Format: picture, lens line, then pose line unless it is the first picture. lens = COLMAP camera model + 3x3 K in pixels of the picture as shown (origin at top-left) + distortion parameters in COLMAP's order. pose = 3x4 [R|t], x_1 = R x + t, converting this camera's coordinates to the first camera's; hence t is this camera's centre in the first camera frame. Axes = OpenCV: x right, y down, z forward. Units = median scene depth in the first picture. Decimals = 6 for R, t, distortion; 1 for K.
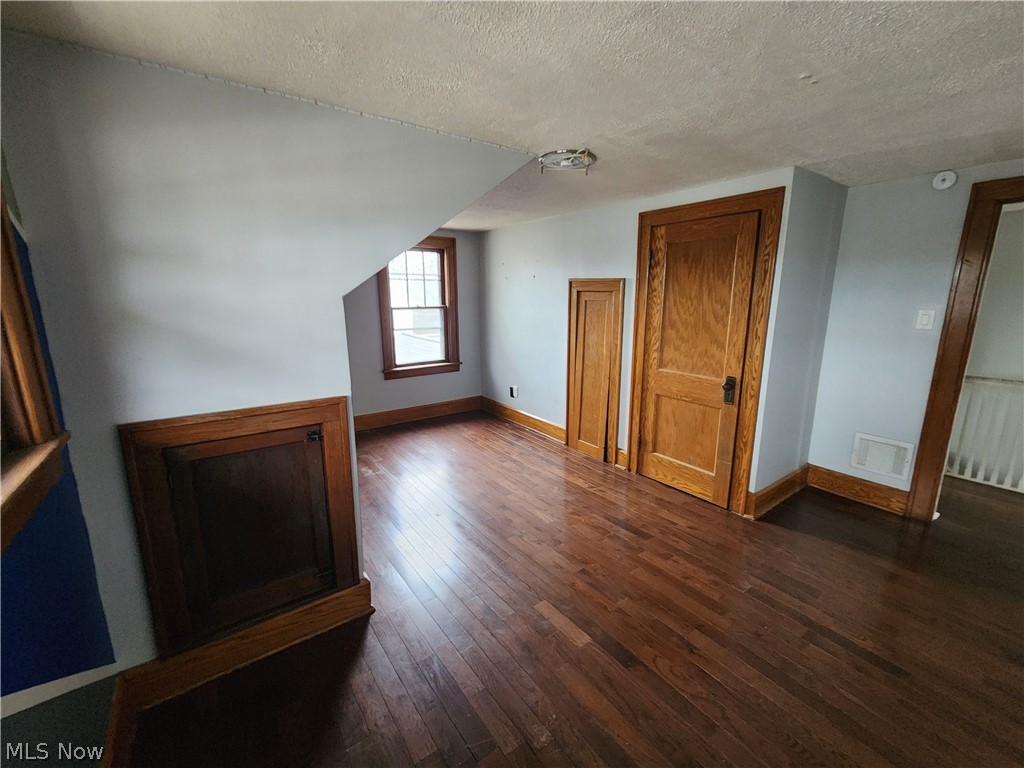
lens RADIAL K [[421.4, 0, 512.0], [0, 421.4, 384.0], [0, 0, 1]] dist [-0.000076, 0.000096]
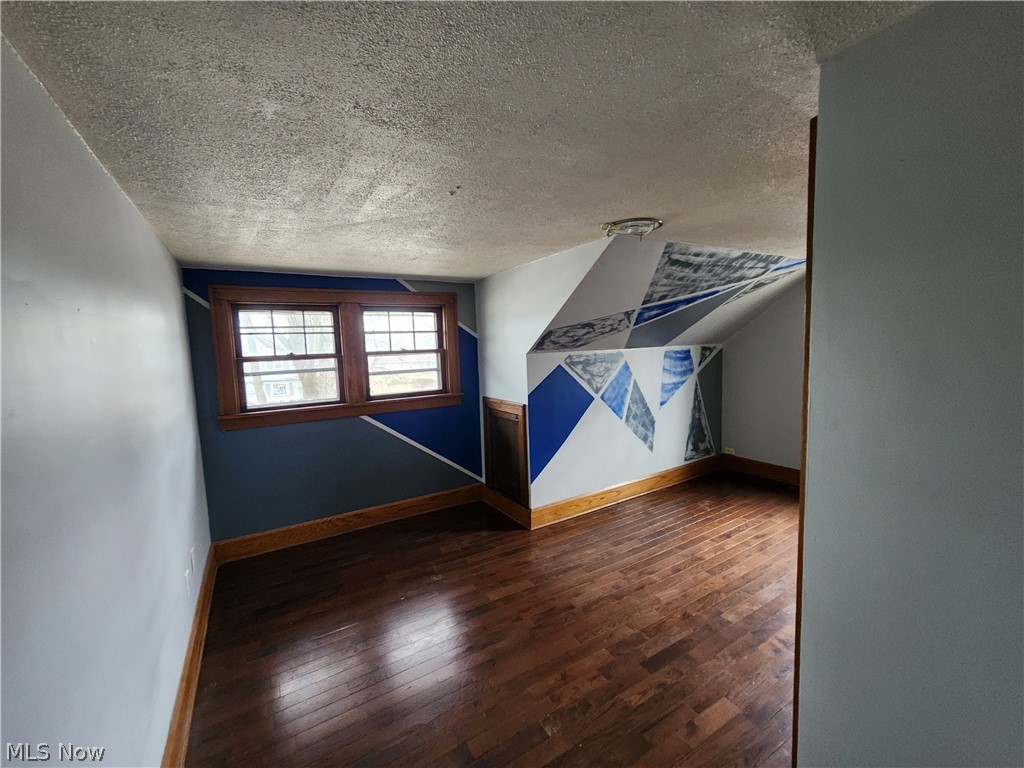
lens RADIAL K [[421.4, 0, 512.0], [0, 421.4, 384.0], [0, 0, 1]] dist [-0.000076, 0.000096]
pose [[-0.078528, 0.097937, -0.992090, 1.109128], [-0.170044, 0.979263, 0.110130, -0.192260], [0.982303, 0.177347, -0.060246, 0.755863]]
